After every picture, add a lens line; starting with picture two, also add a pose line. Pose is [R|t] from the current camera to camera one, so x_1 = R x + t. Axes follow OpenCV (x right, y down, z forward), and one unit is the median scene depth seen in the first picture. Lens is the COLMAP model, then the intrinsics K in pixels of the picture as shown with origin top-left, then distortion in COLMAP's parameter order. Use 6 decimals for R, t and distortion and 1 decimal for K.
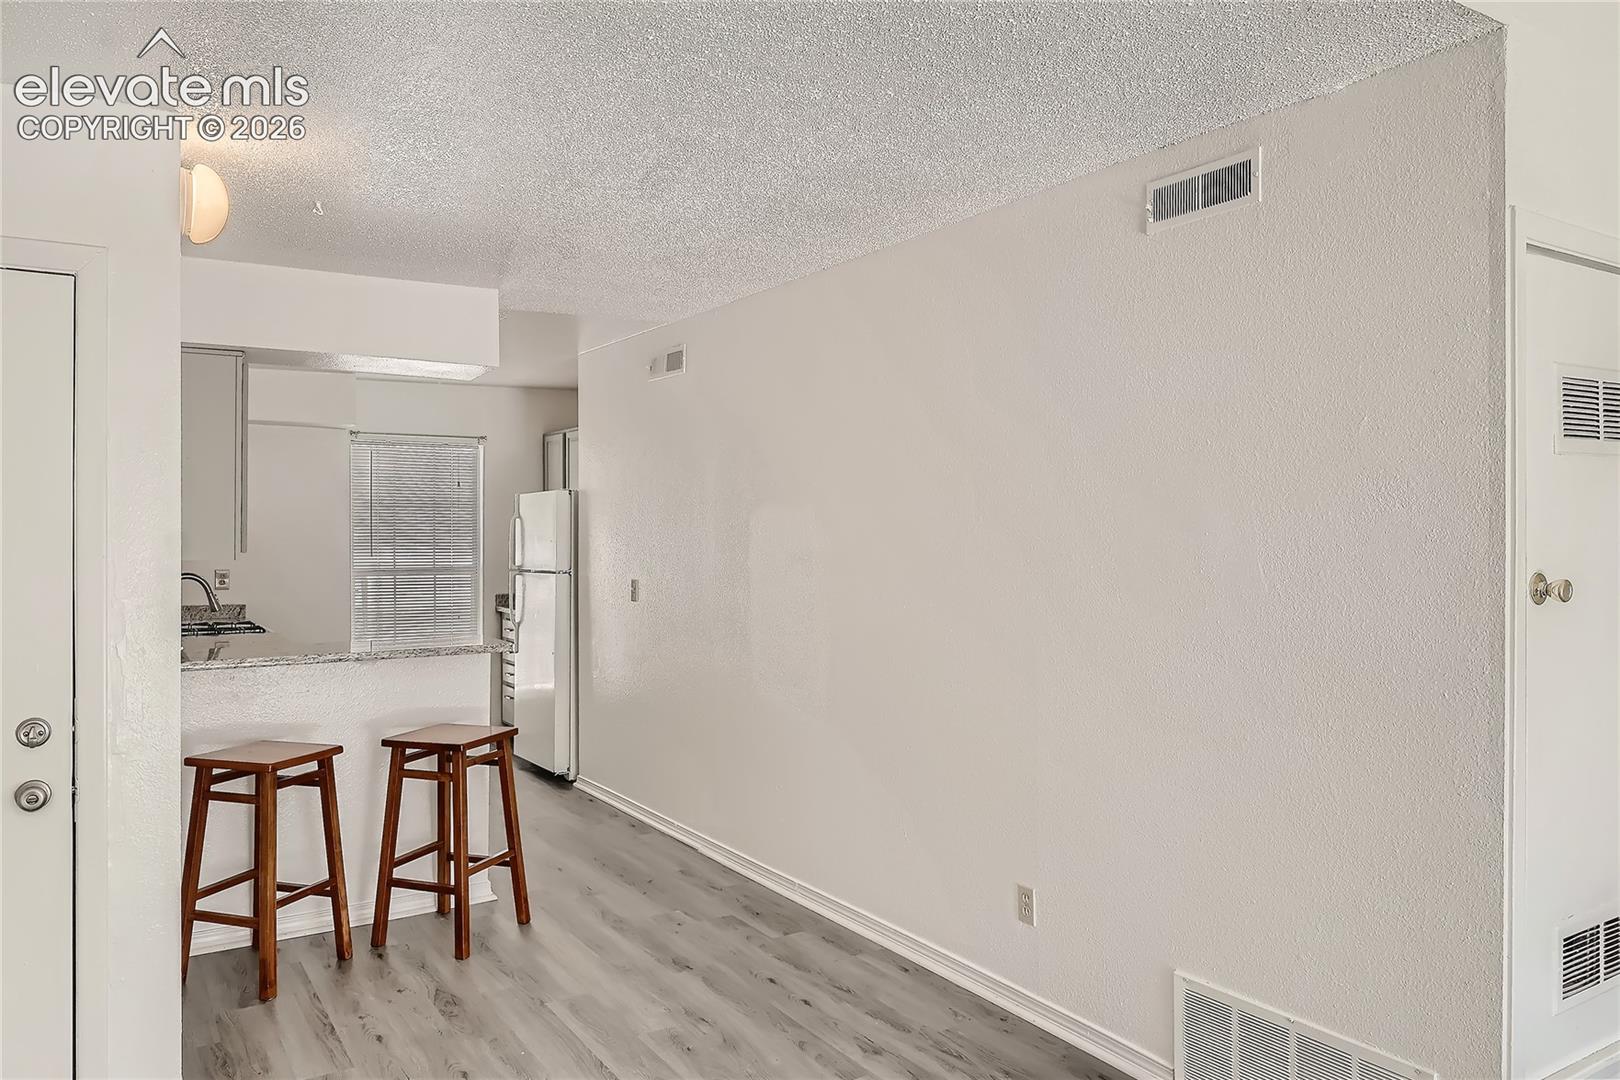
lens RADIAL K [[1120.2, 0, 799.1], [0, 1120.2, 534.3], [0, 0, 1]] dist [0.001689, -0.004399]
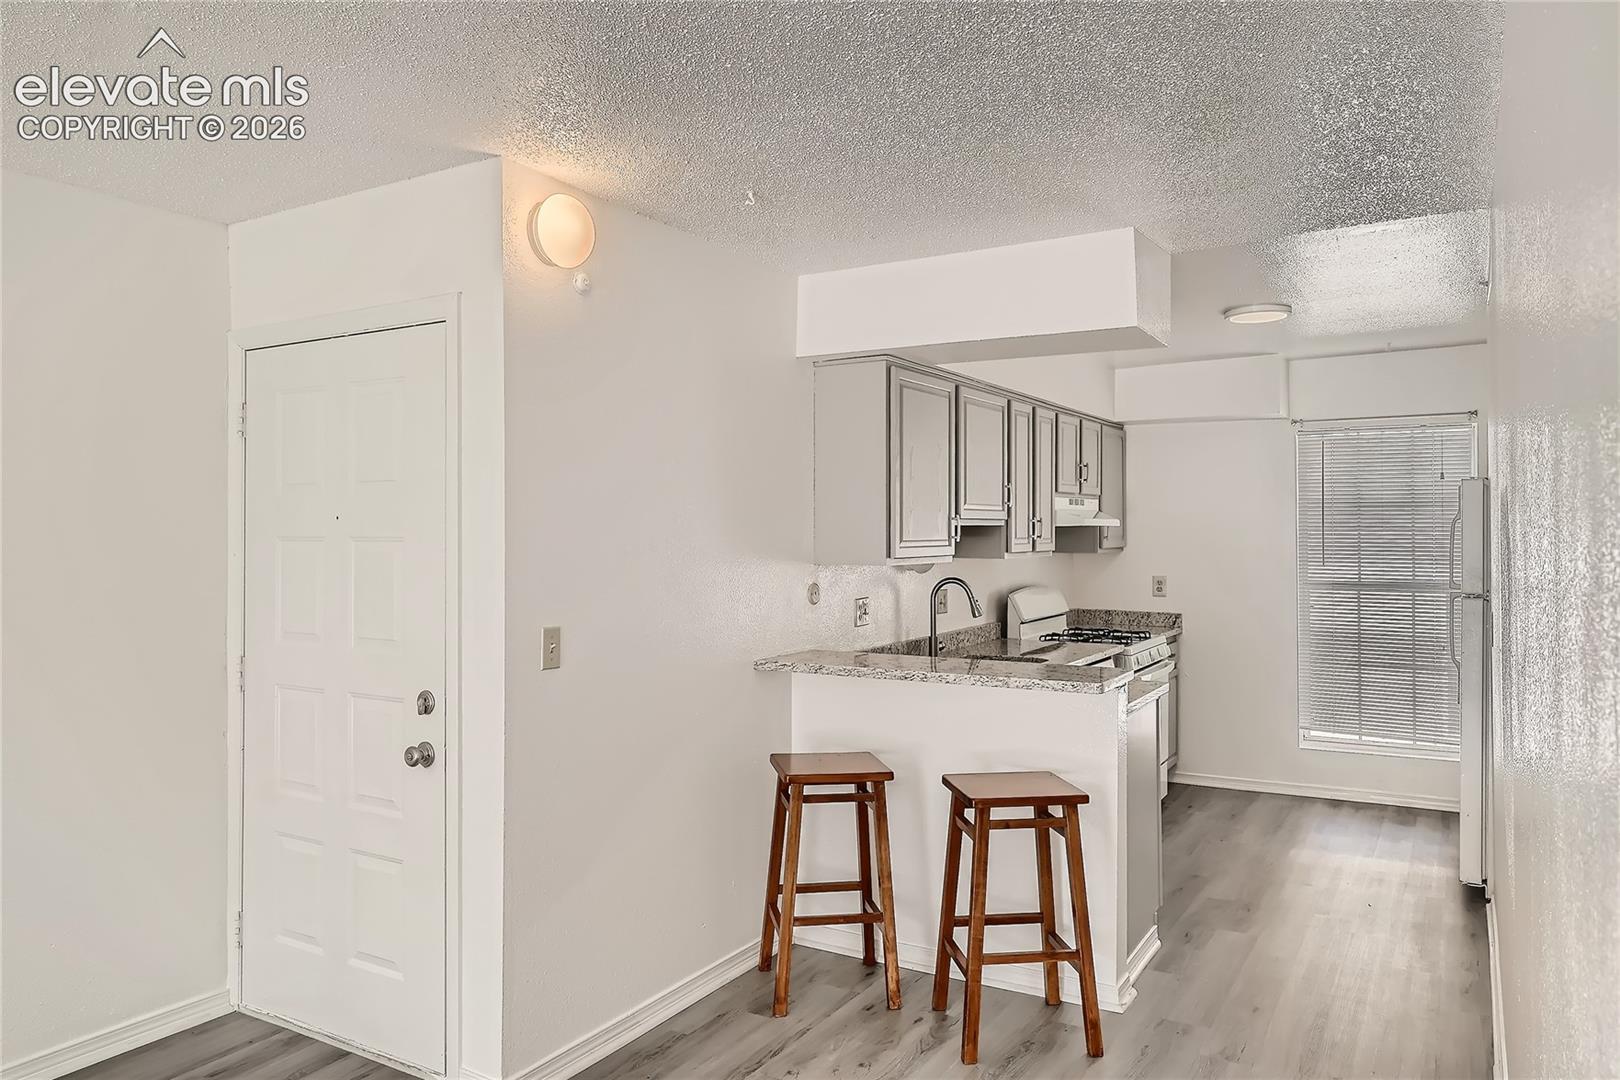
lens RADIAL K [[1120.2, 0, 802.5], [0, 1120.2, 524.2], [0, 0, 1]] dist [0.001689, -0.004399]
pose [[0.447995, -0.010175, -0.893978, 0.364305], [-0.001878, 0.999922, -0.012322, -0.001362], [0.894034, 0.007199, 0.447941, 0.507608]]
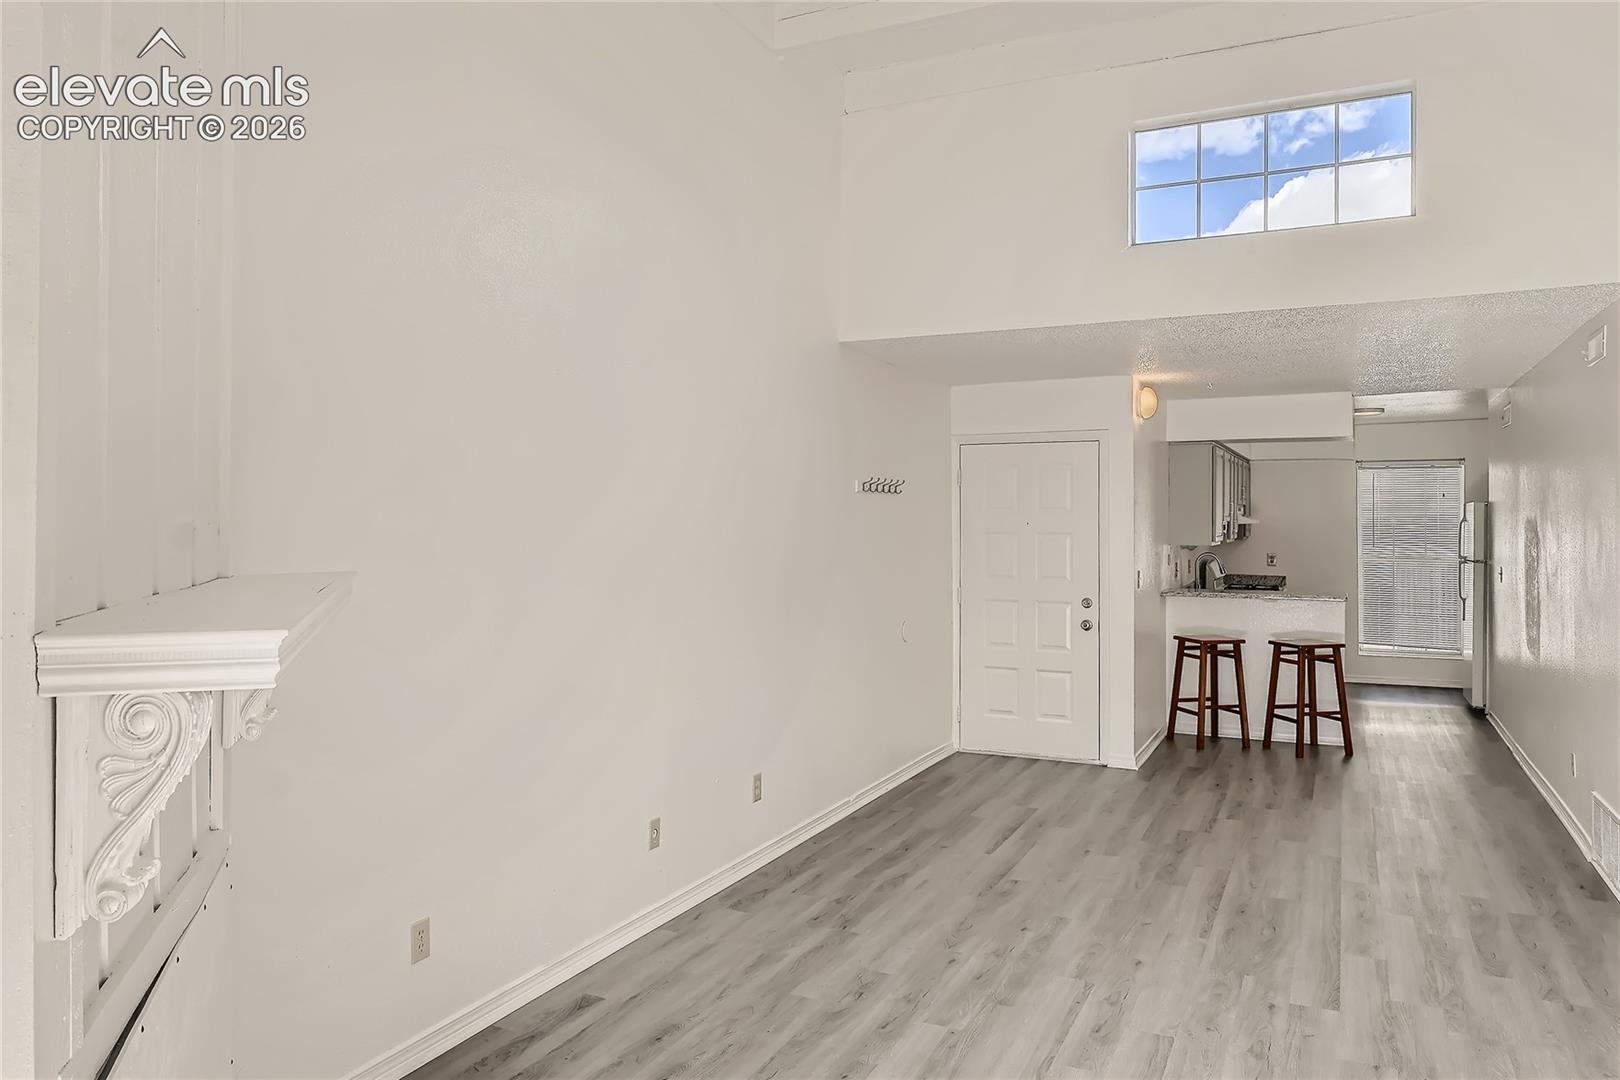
lens RADIAL K [[1120.2, 0, 805.8], [0, 1120.2, 530.2], [0, 0, 1]] dist [0.001689, -0.004399]
pose [[0.526879, 0.006725, -0.849914, 0.835700], [-0.004587, 0.999977, 0.005068, -0.010931], [0.849928, 0.001228, 0.526897, -0.681167]]
